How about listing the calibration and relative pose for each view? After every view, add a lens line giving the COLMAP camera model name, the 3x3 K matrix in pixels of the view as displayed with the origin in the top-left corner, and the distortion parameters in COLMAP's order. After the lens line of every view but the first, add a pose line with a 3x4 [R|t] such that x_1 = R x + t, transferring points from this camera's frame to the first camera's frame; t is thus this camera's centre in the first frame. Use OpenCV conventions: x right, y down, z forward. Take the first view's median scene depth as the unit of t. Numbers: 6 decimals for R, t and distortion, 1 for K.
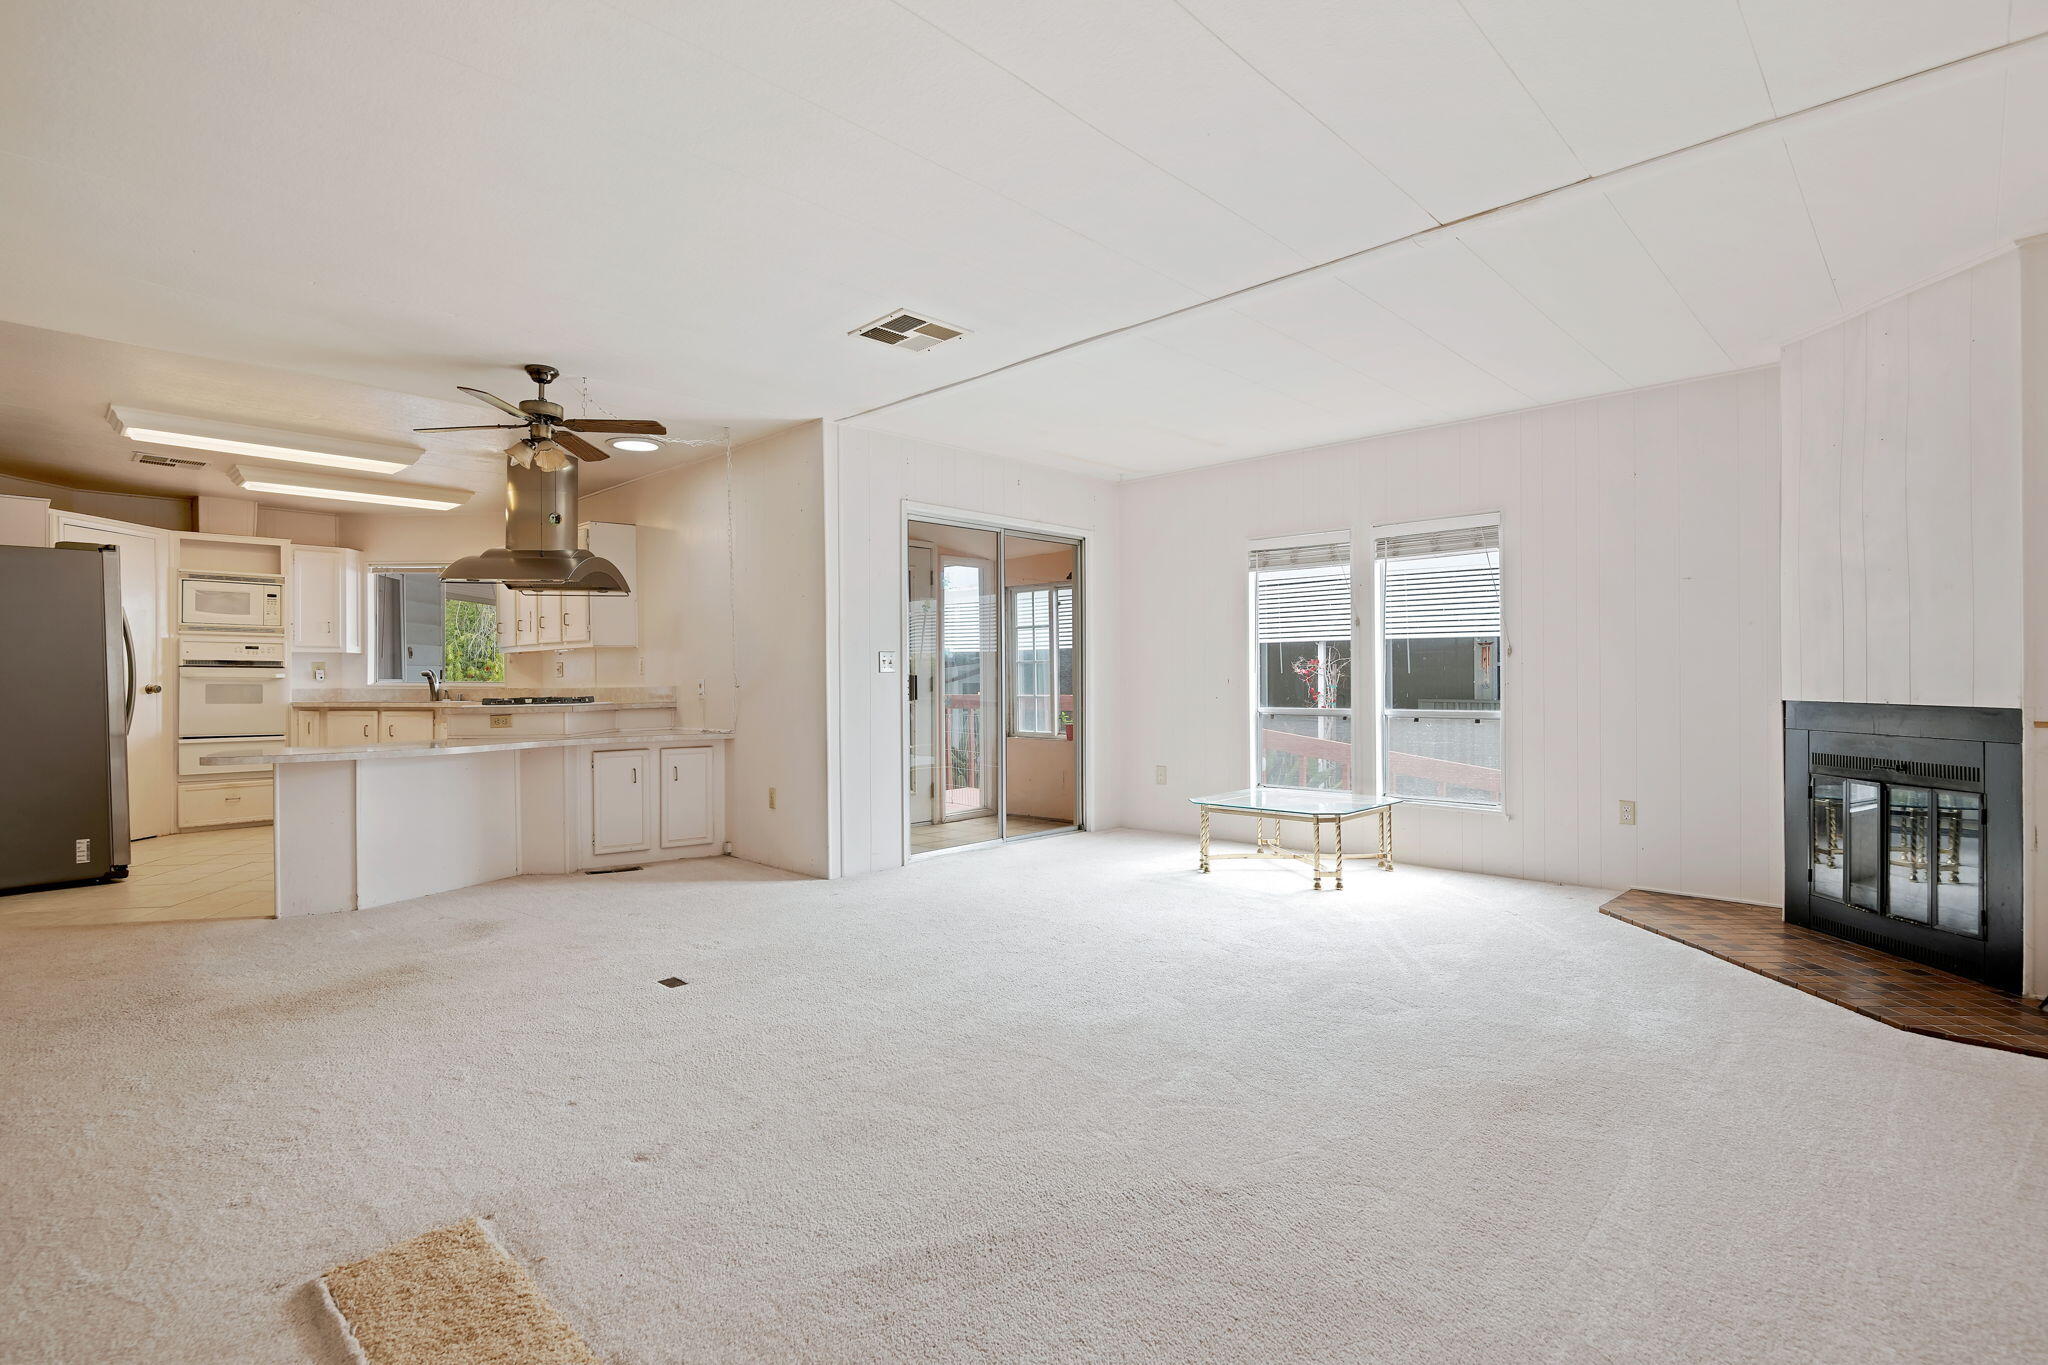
lens RADIAL K [[973.1, 0, 1024.0], [0, 973.1, 682.5], [0, 0, 1]] dist [-0.003678, -0.000858]
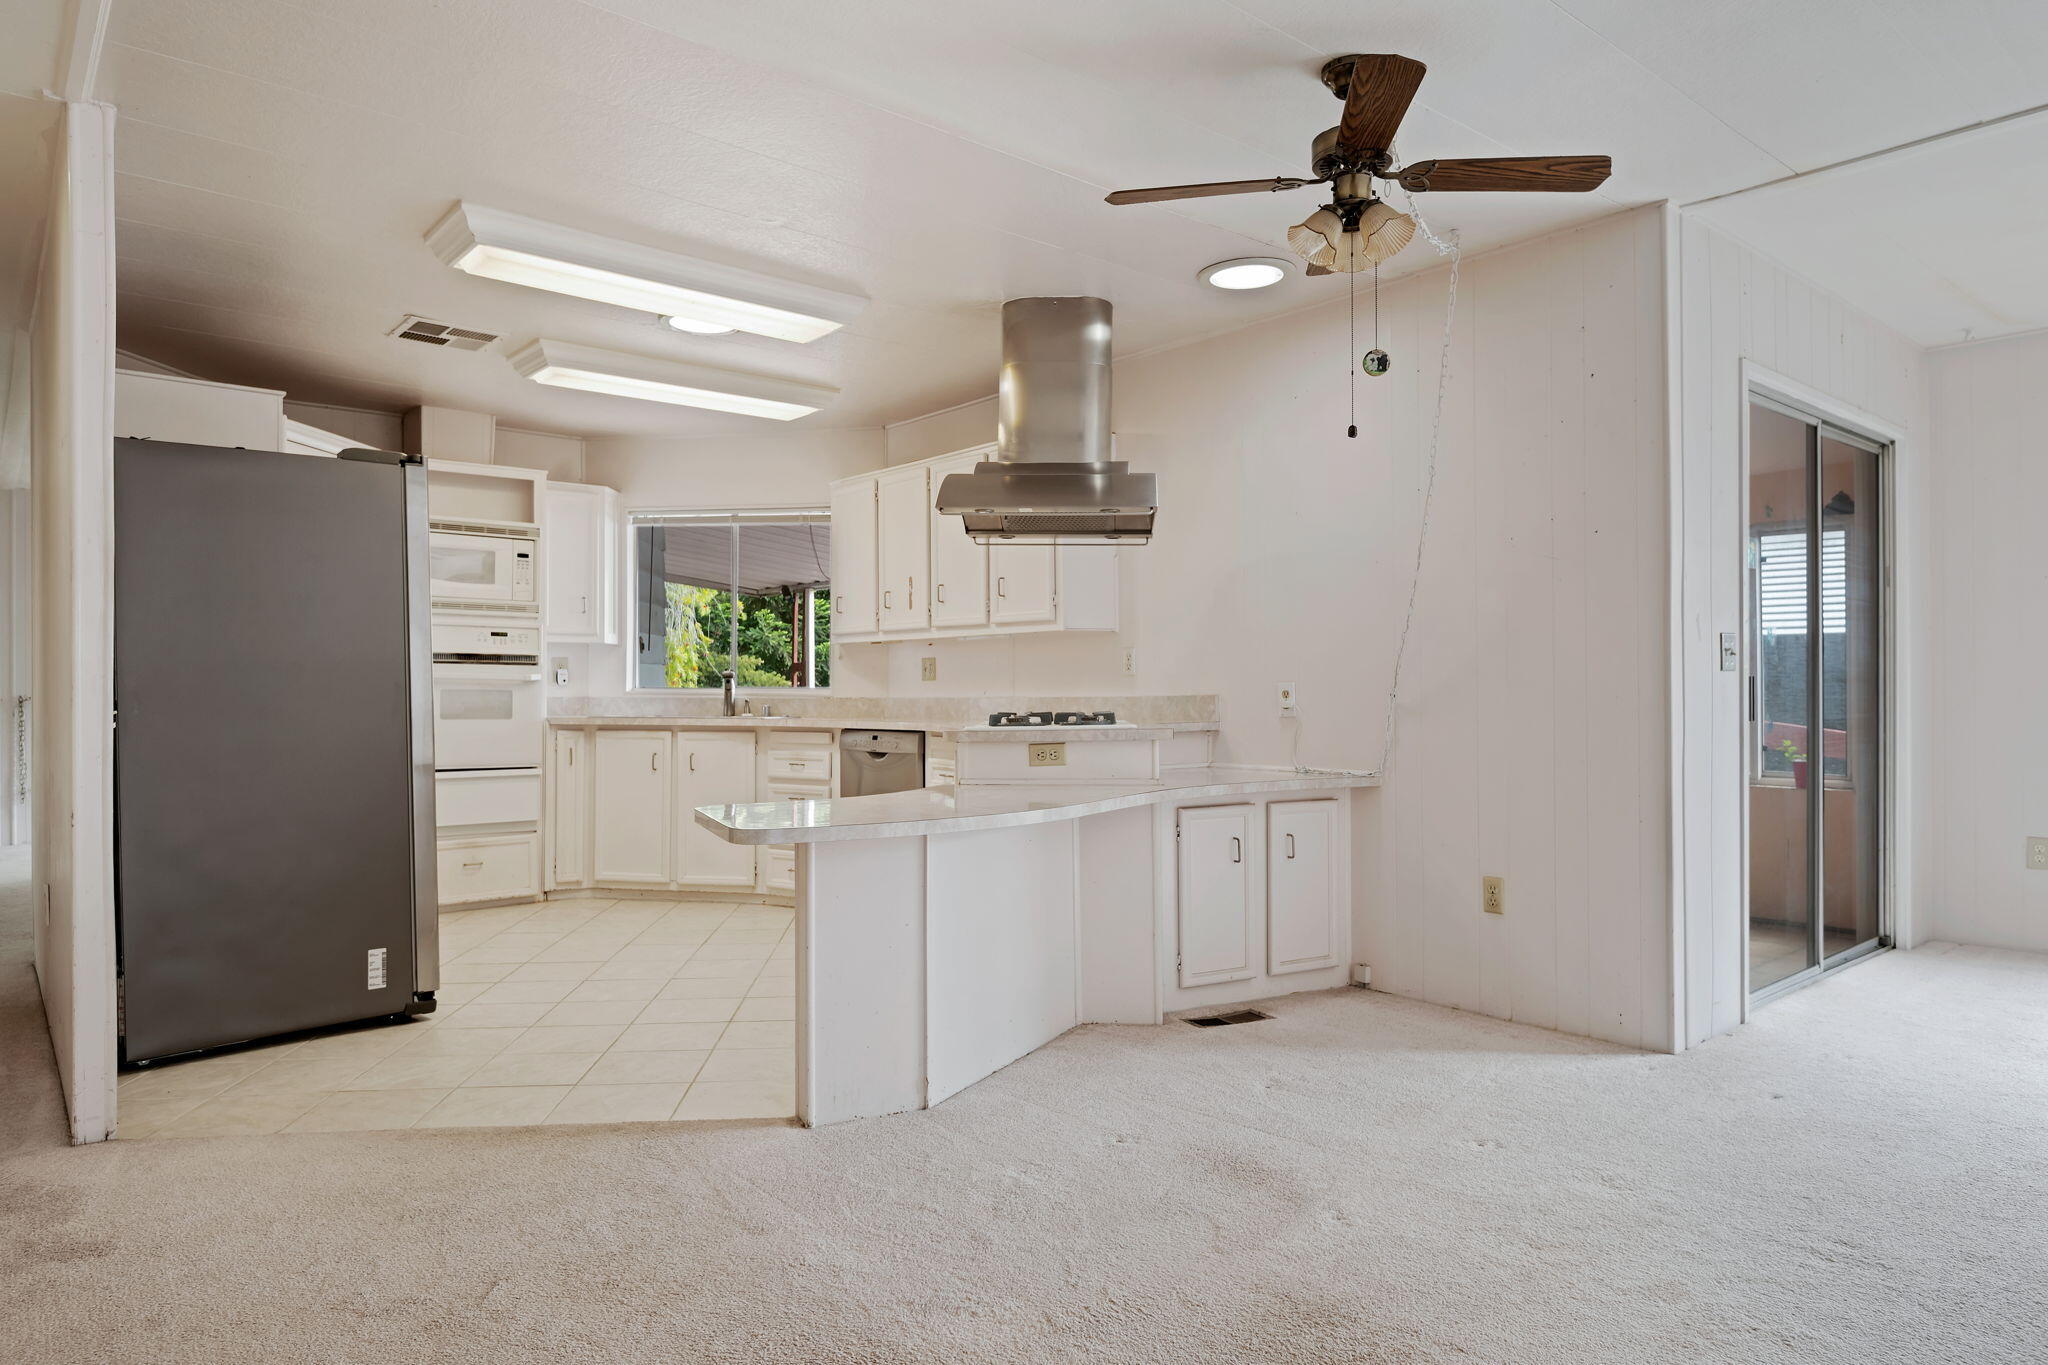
lens RADIAL K [[1245.5, 0, 1031.1], [0, 1245.5, 684.8], [0, 0, 1]] dist [-0.001155, 0.000254]
pose [[0.994599, 0.003014, -0.103746, -0.358596], [-0.003695, 0.999973, -0.006375, 0.002480], [0.103724, 0.006724, 0.994583, 0.204413]]
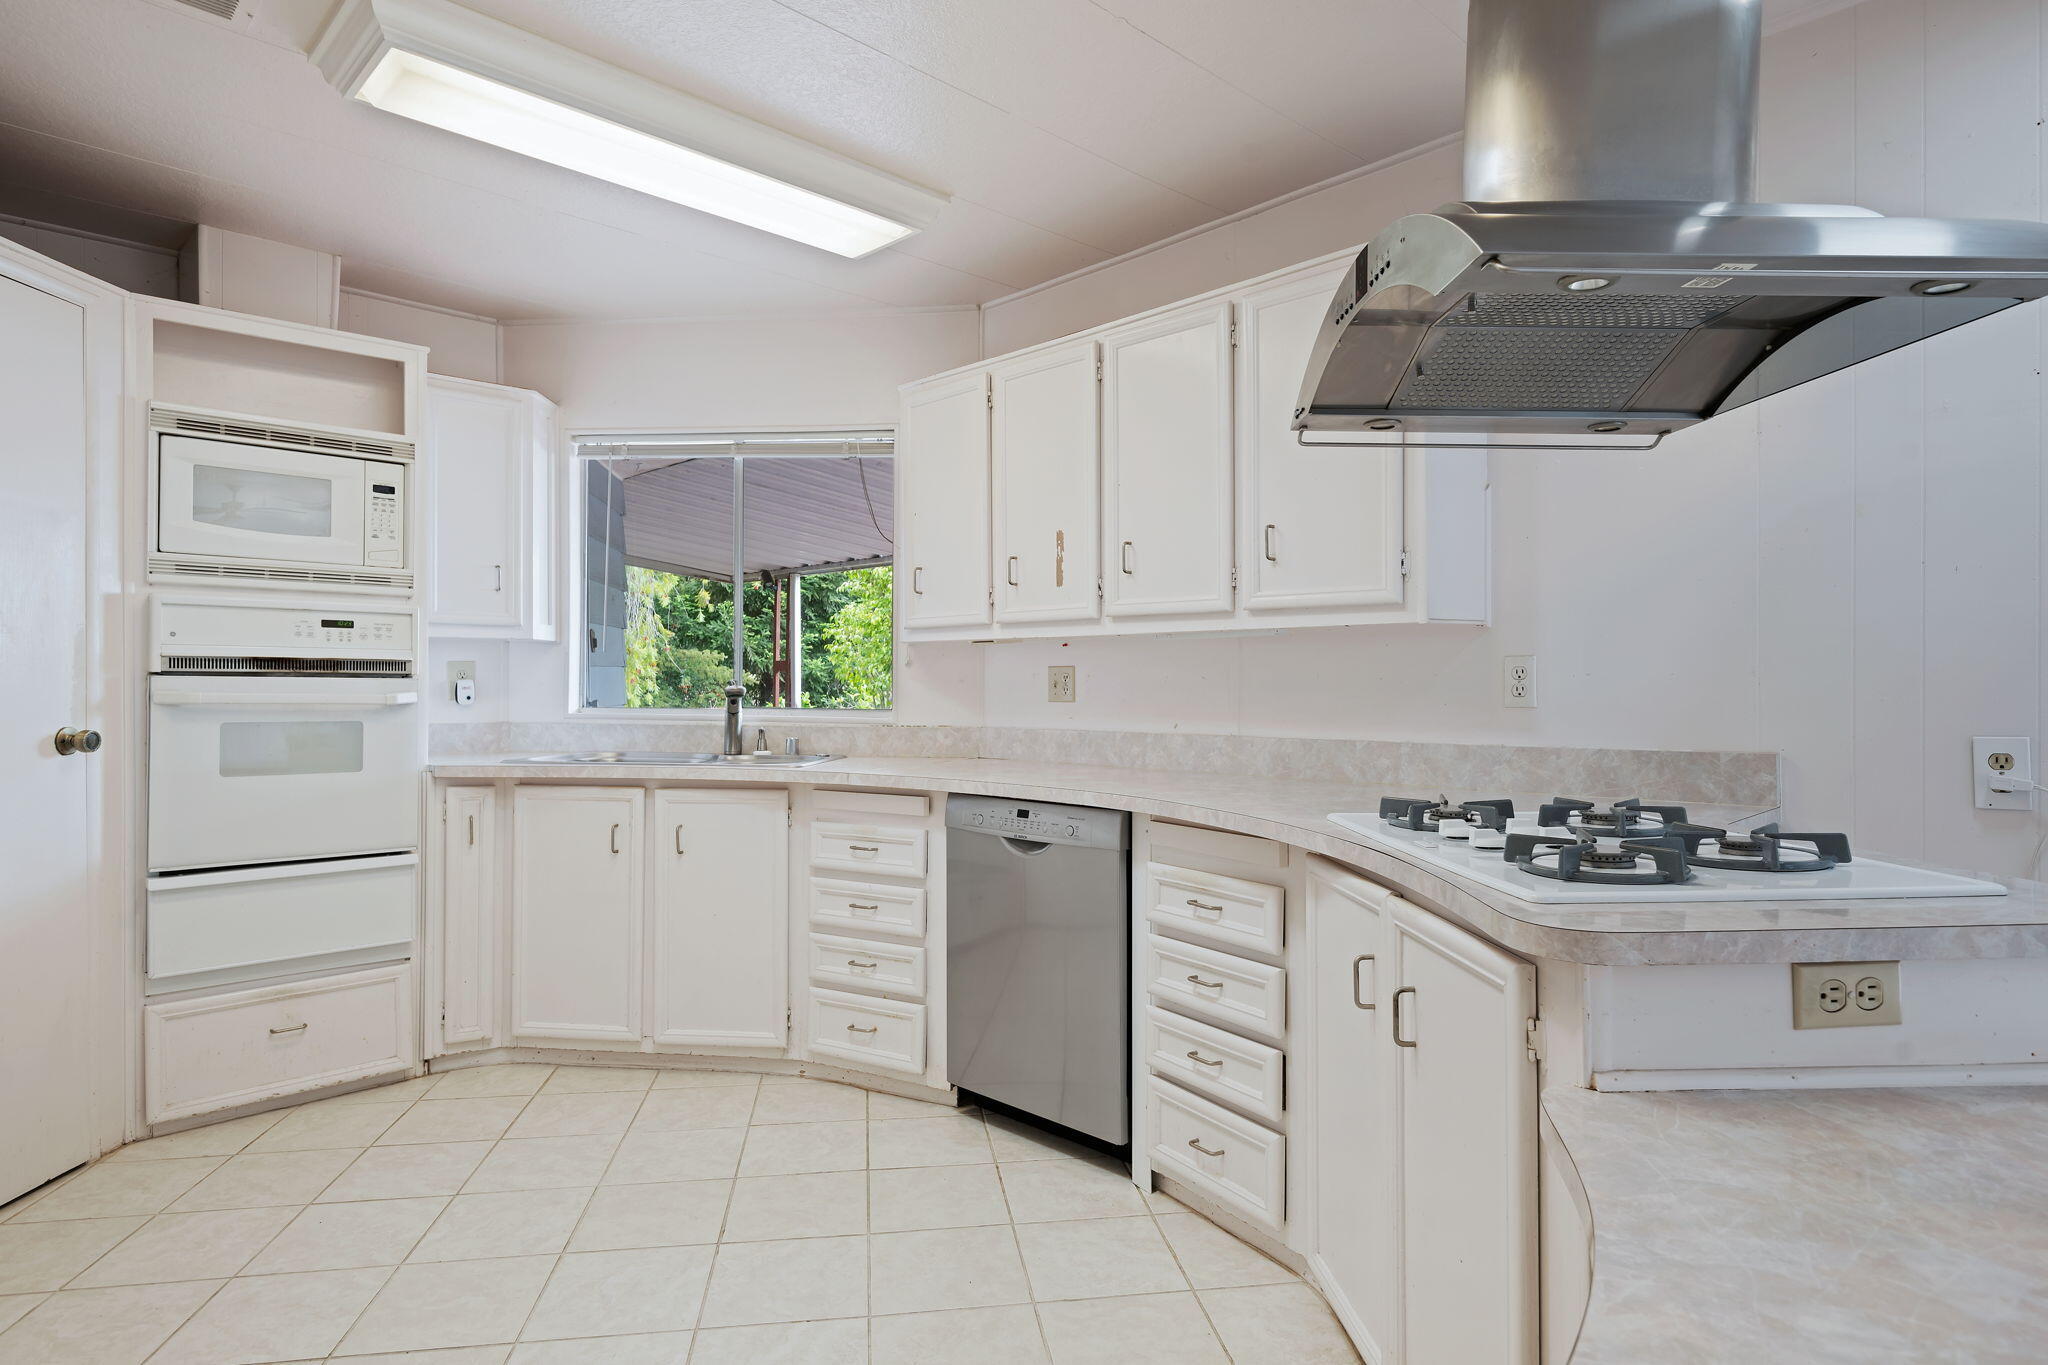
lens RADIAL K [[1117.9, 0, 1029.6], [0, 1117.9, 686.5], [0, 0, 1]] dist [0.001457, 0.000599]
pose [[0.999359, 0.006430, -0.035205, -0.524755], [-0.006298, 0.999973, 0.003859, -0.015307], [0.035229, -0.003635, 0.999373, 0.590443]]
